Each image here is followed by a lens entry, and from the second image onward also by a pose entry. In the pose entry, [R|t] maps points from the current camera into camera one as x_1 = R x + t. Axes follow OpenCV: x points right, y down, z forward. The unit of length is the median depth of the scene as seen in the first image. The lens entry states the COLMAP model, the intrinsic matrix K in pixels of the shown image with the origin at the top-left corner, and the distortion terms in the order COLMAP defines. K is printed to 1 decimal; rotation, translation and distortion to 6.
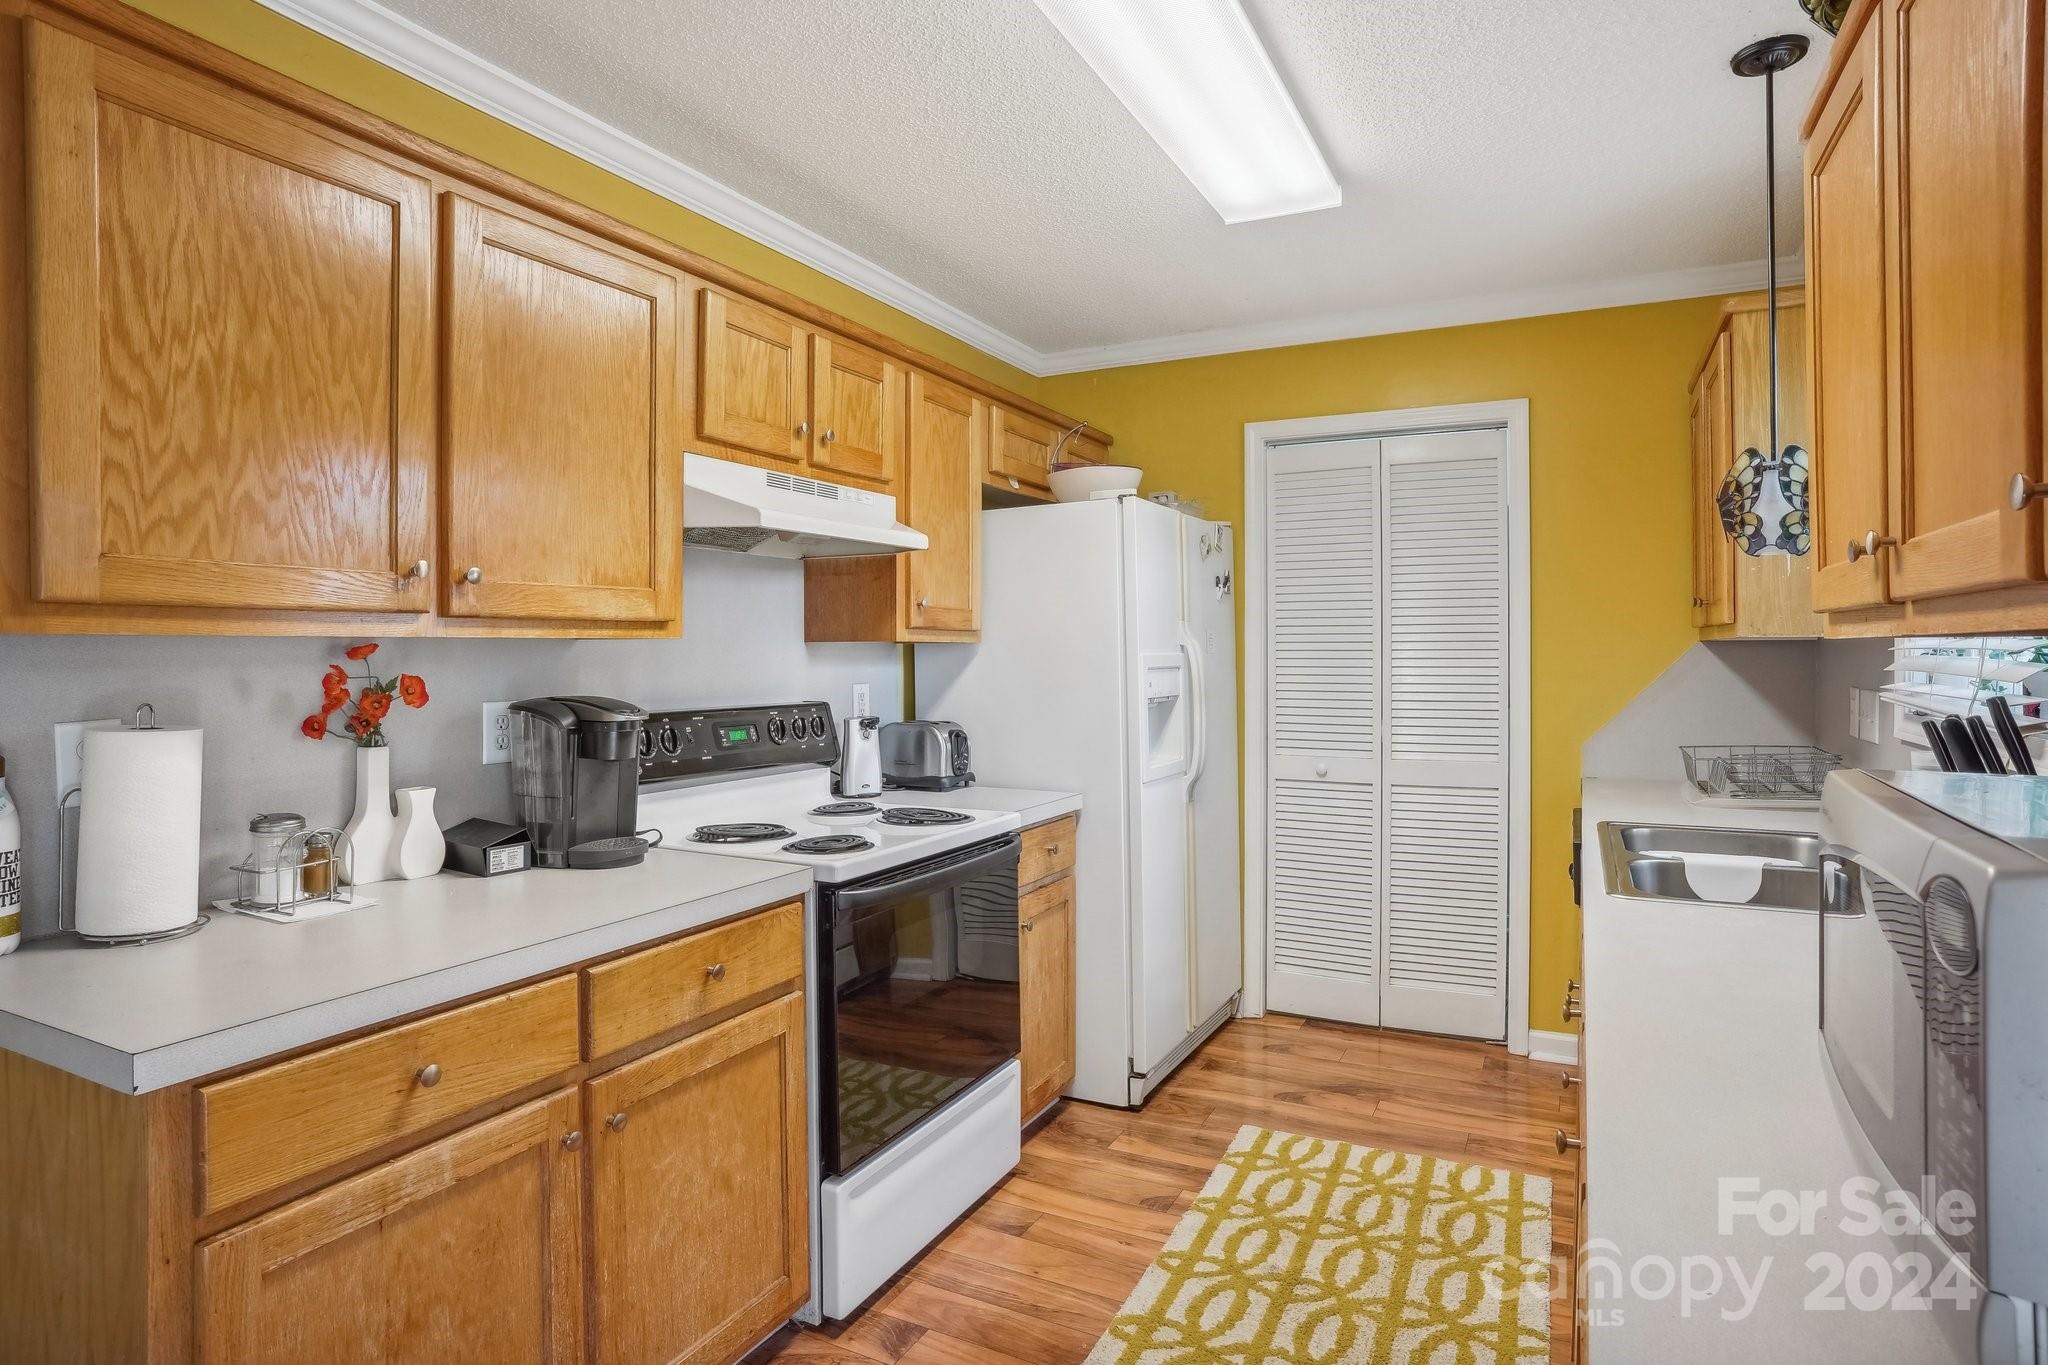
lens RADIAL K [[1098.1, 0, 1083.7], [0, 1098.1, 625.8], [0, 0, 1]] dist [-0.058899, 0.026667]
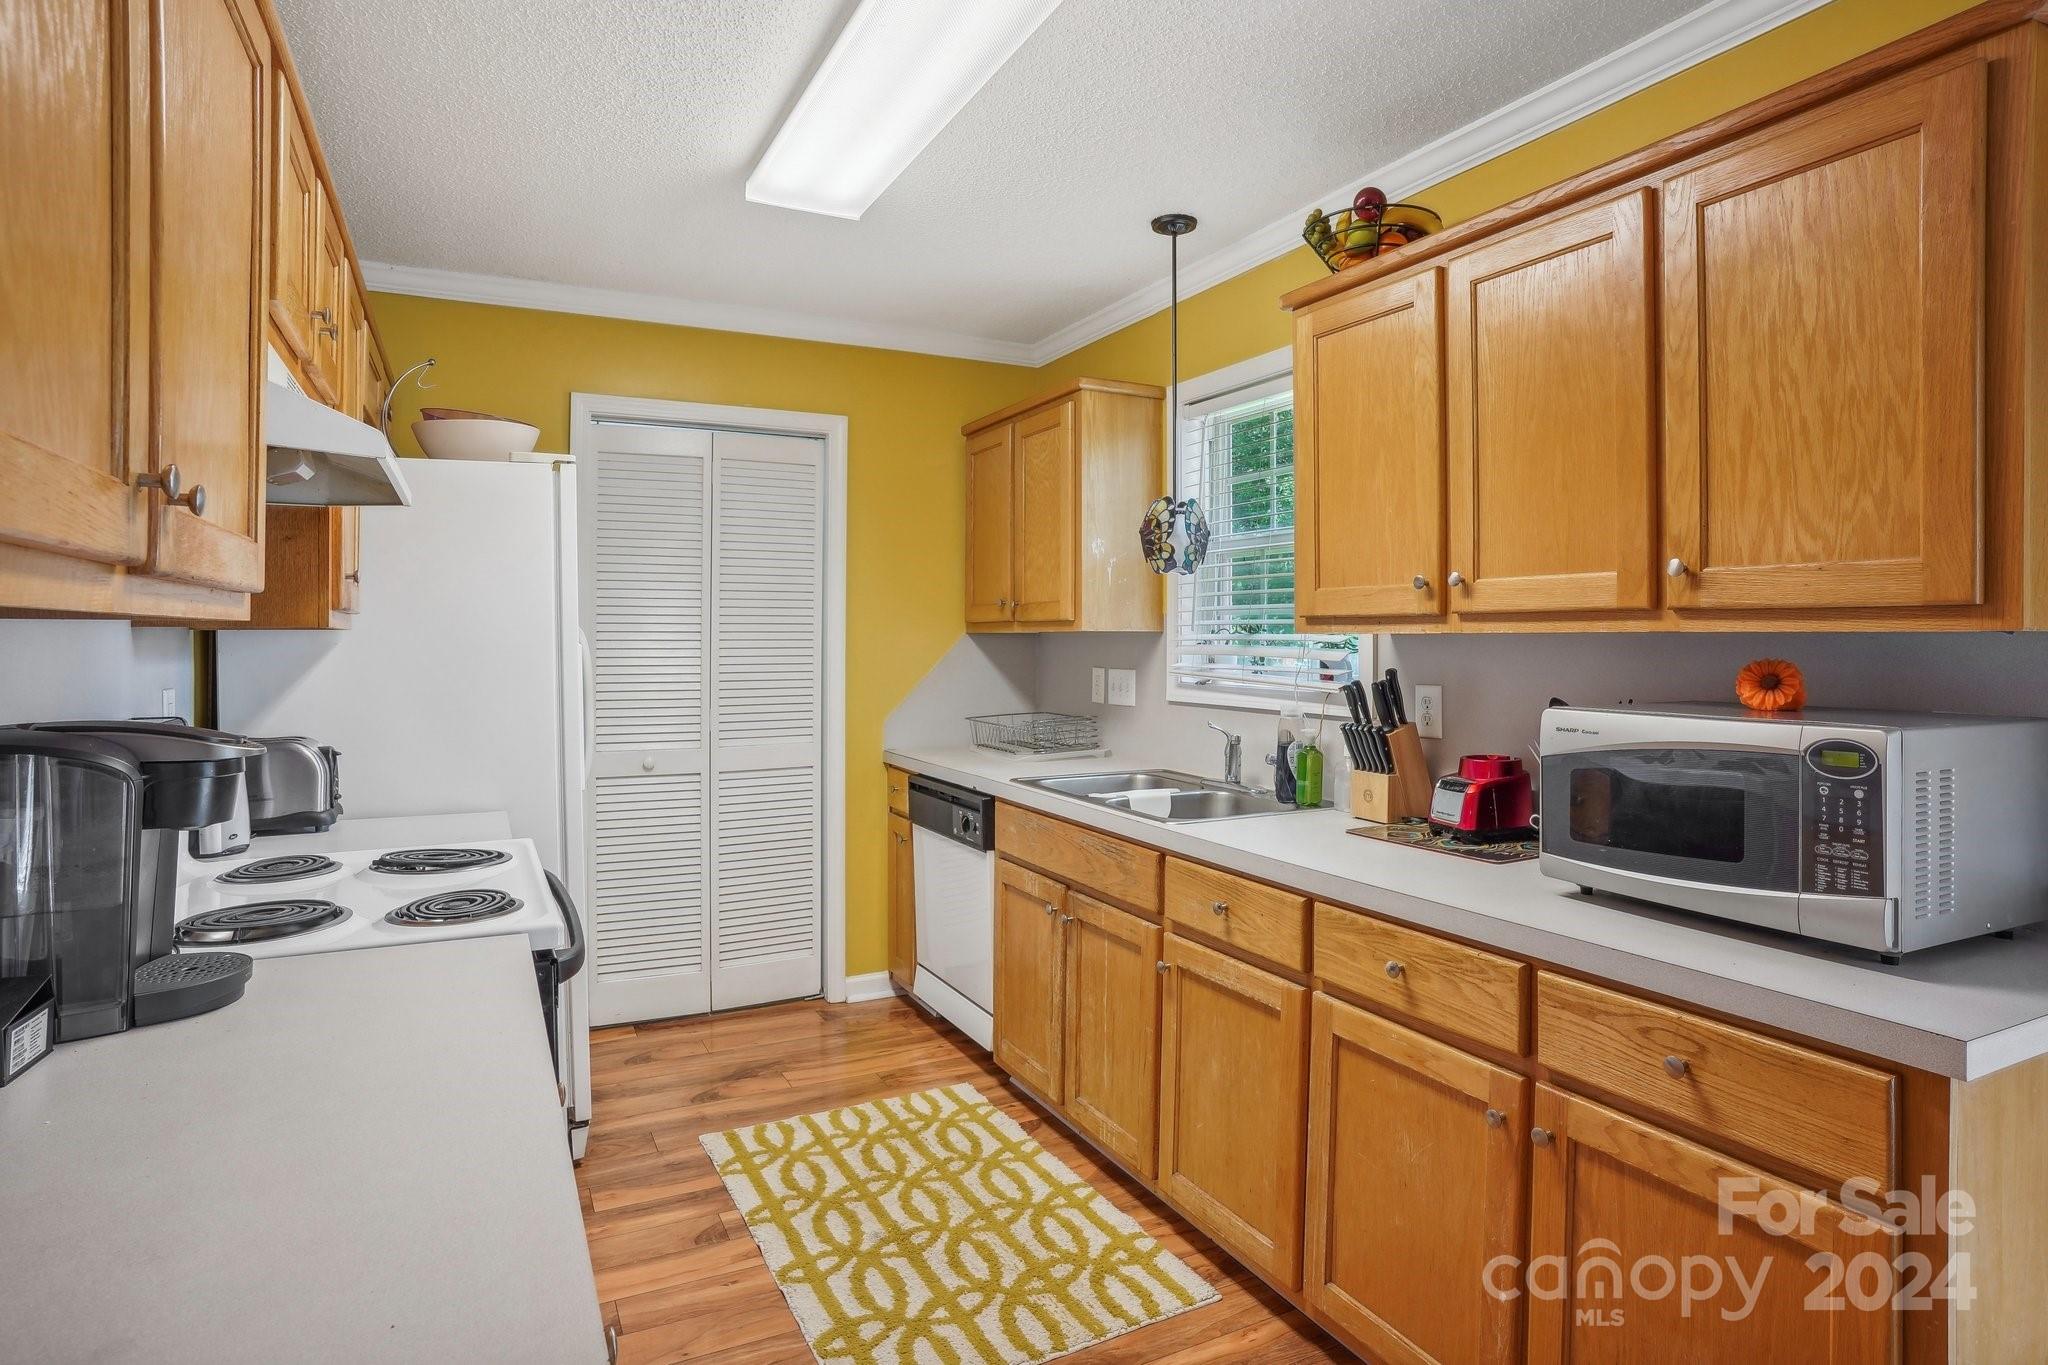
lens RADIAL K [[1098.1, 0, 980.5], [0, 1098.1, 614.9], [0, 0, 1]] dist [-0.058899, 0.026667]
pose [[0.613007, 0.017883, 0.789875, -0.544407], [-0.017692, 0.999804, -0.008906, 0.004868], [-0.789879, -0.008515, 0.613203, 0.261953]]
